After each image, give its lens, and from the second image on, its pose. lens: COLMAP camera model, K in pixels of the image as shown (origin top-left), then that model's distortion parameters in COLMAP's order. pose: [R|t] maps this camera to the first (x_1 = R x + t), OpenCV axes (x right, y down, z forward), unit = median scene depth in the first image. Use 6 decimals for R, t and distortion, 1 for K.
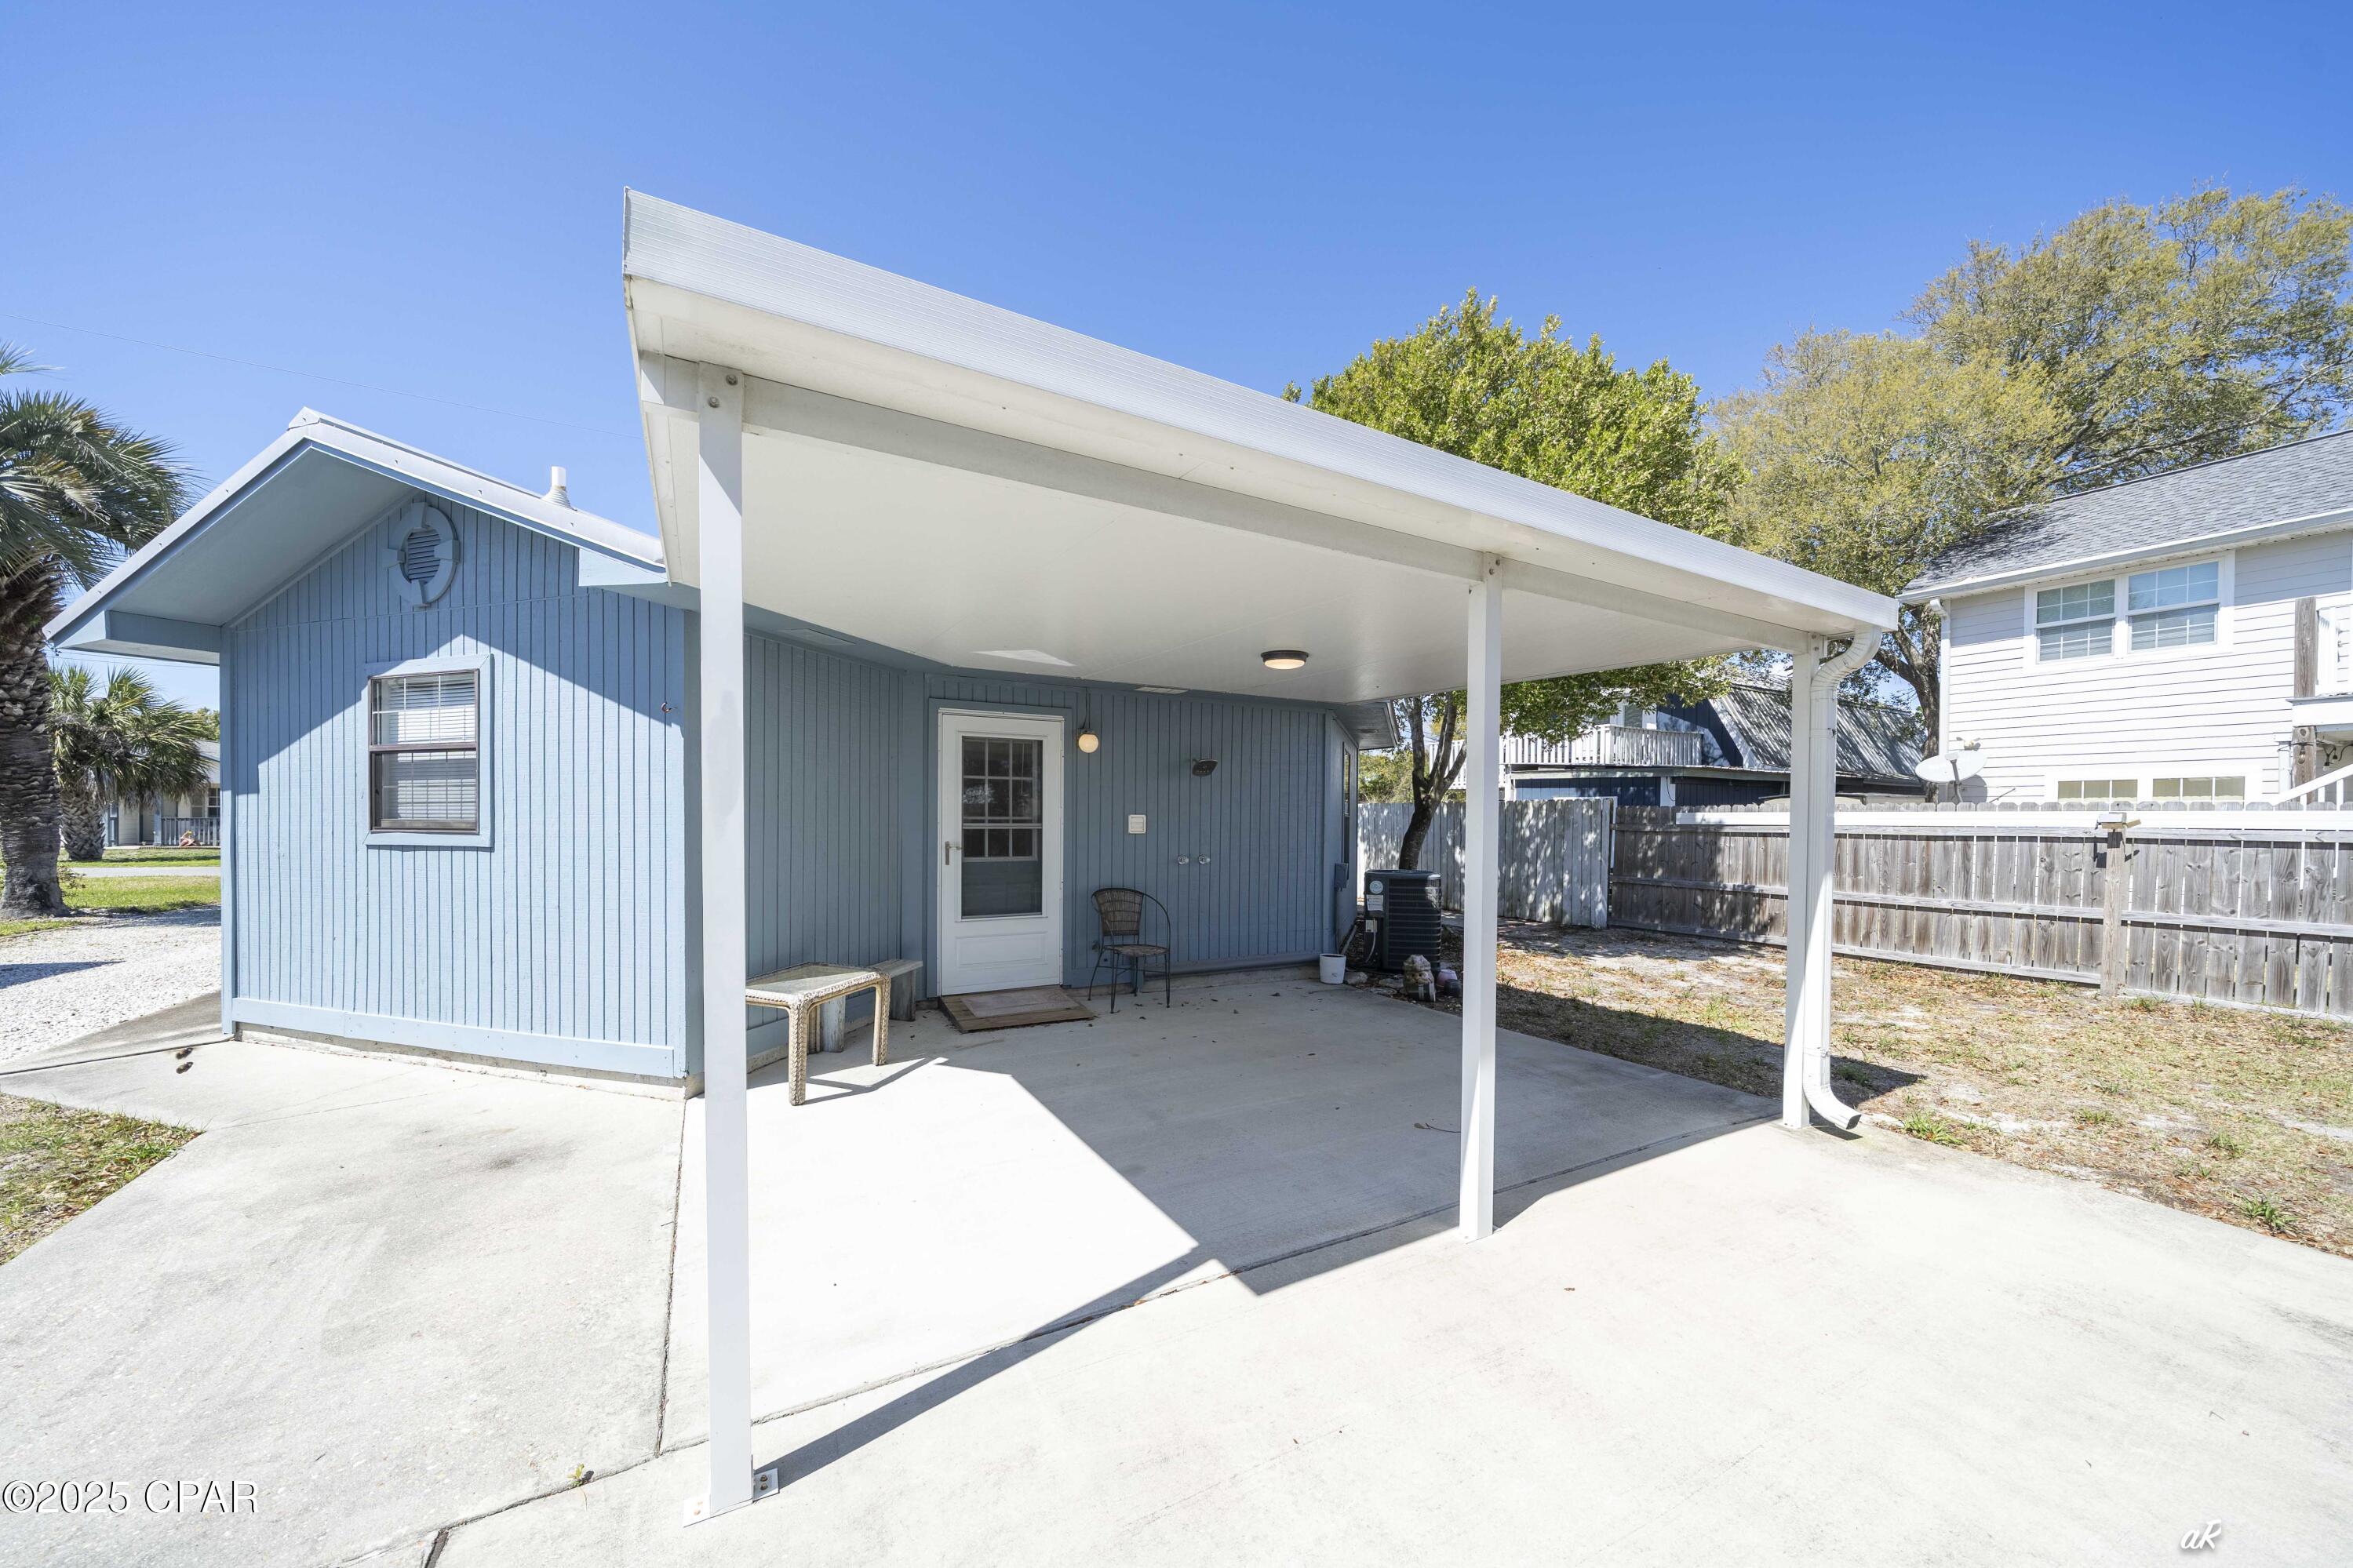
lens RADIAL K [[811.0, 0, 1145.8], [0, 811.0, 831.8], [0, 0, 1]] dist [-0.004687, 0.000033]
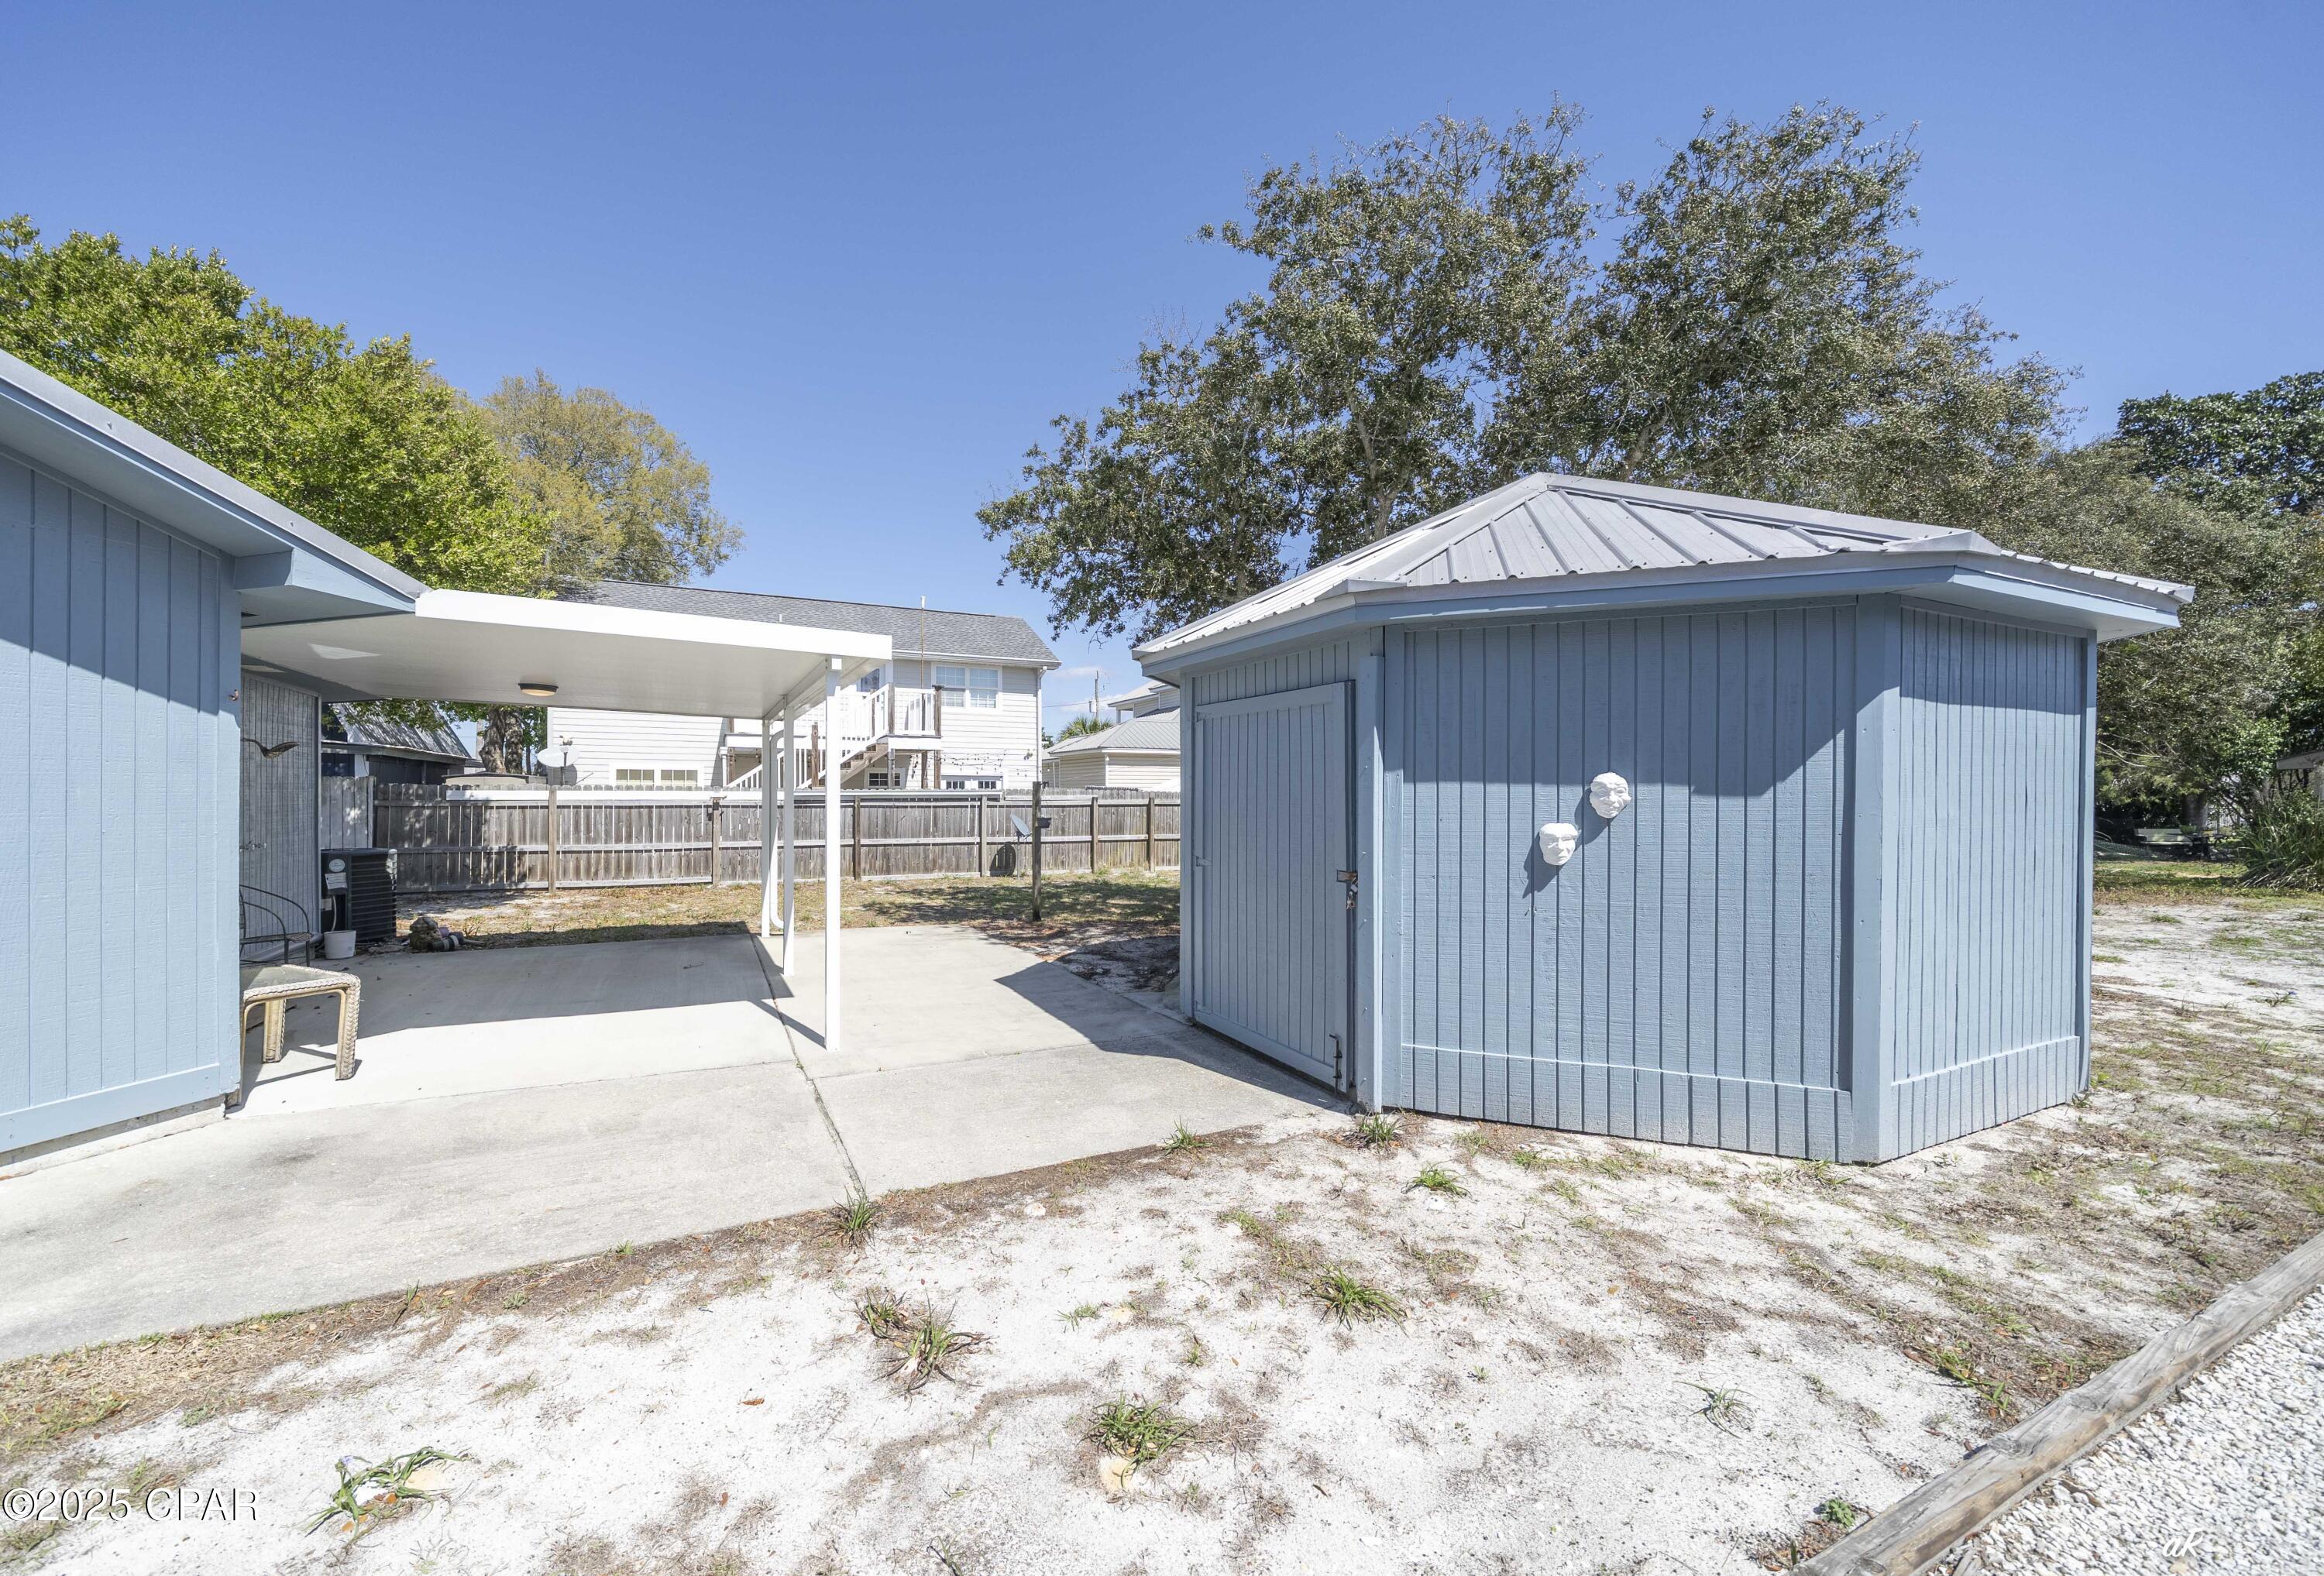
lens RADIAL K [[863.6, 0, 1163.1], [0, 863.6, 798.1], [0, 0, 1]] dist [-0.006094, -0.000275]
pose [[-0.029444, -0.007453, 0.999539, -0.905151], [0.012182, 0.999895, 0.007814, -0.013201], [-0.999492, 0.012407, -0.029350, -0.017976]]
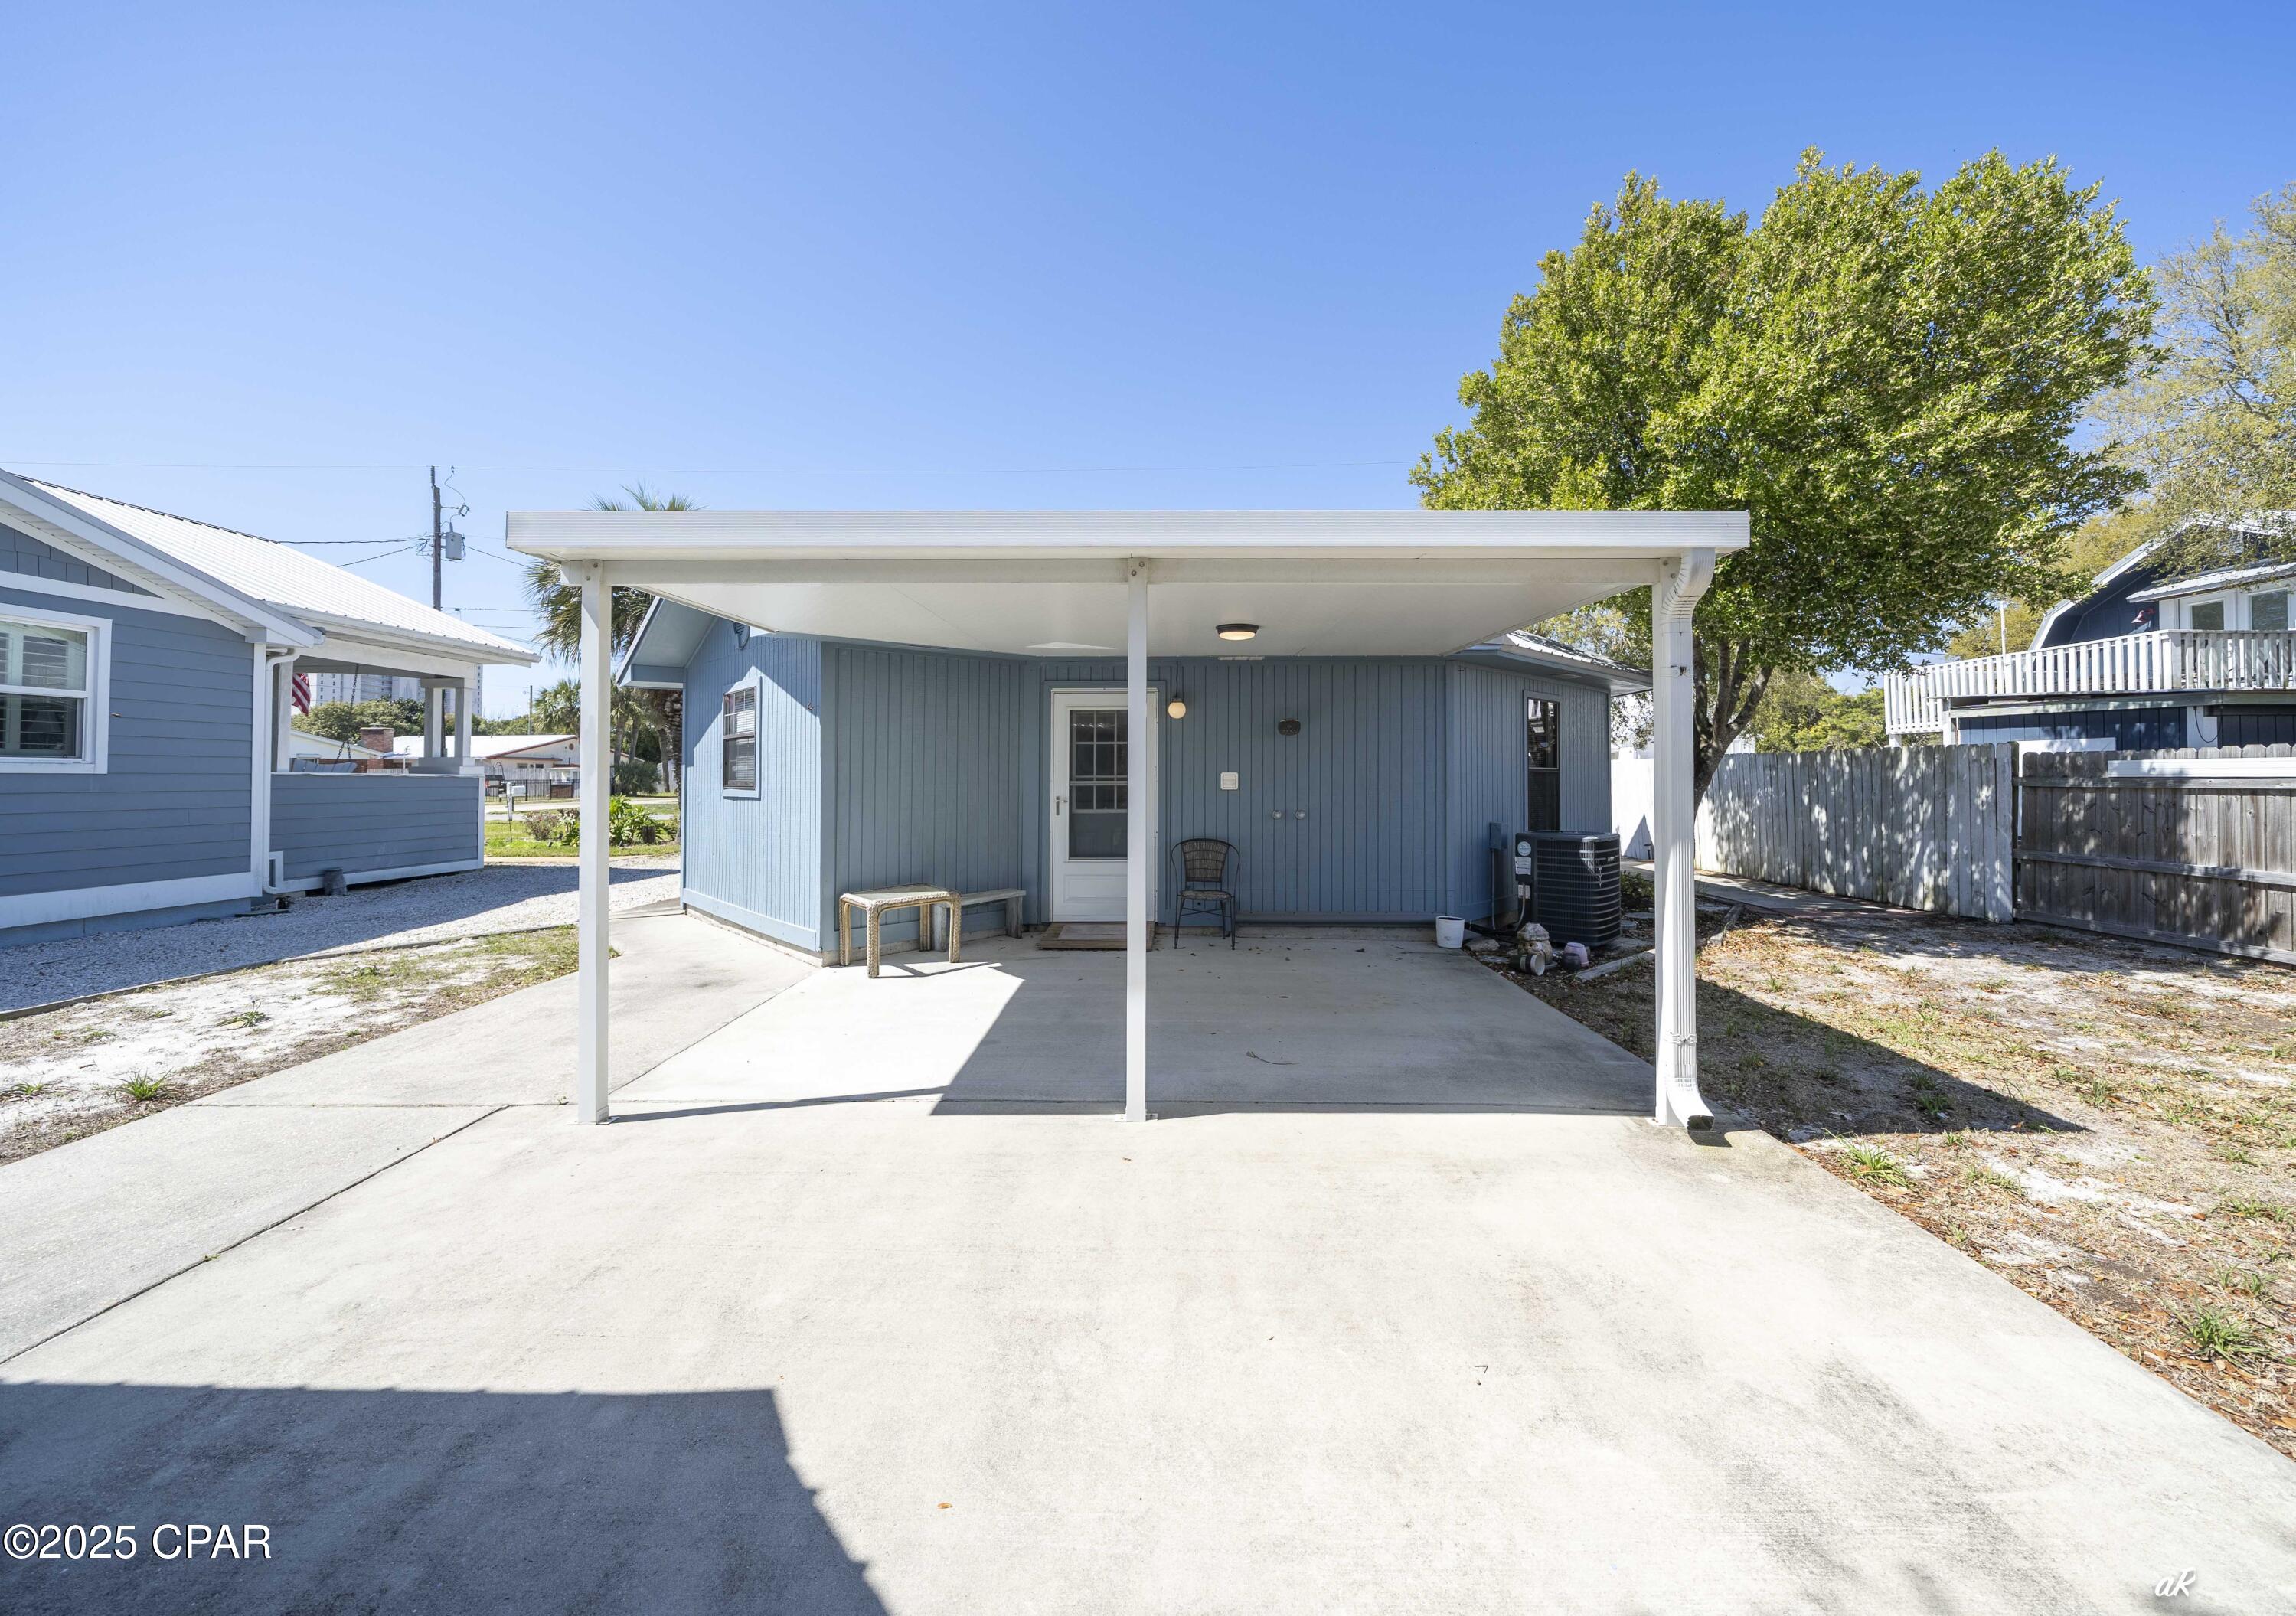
lens RADIAL K [[861.2, 0, 1184.0], [0, 861.2, 759.2], [0, 0, 1]] dist [-0.003837, 0.000348]
pose [[0.871857, -0.018961, -0.489393, 0.461489], [0.000303, 0.999271, -0.038176, 0.004852], [0.489760, 0.033136, 0.871228, -0.039607]]
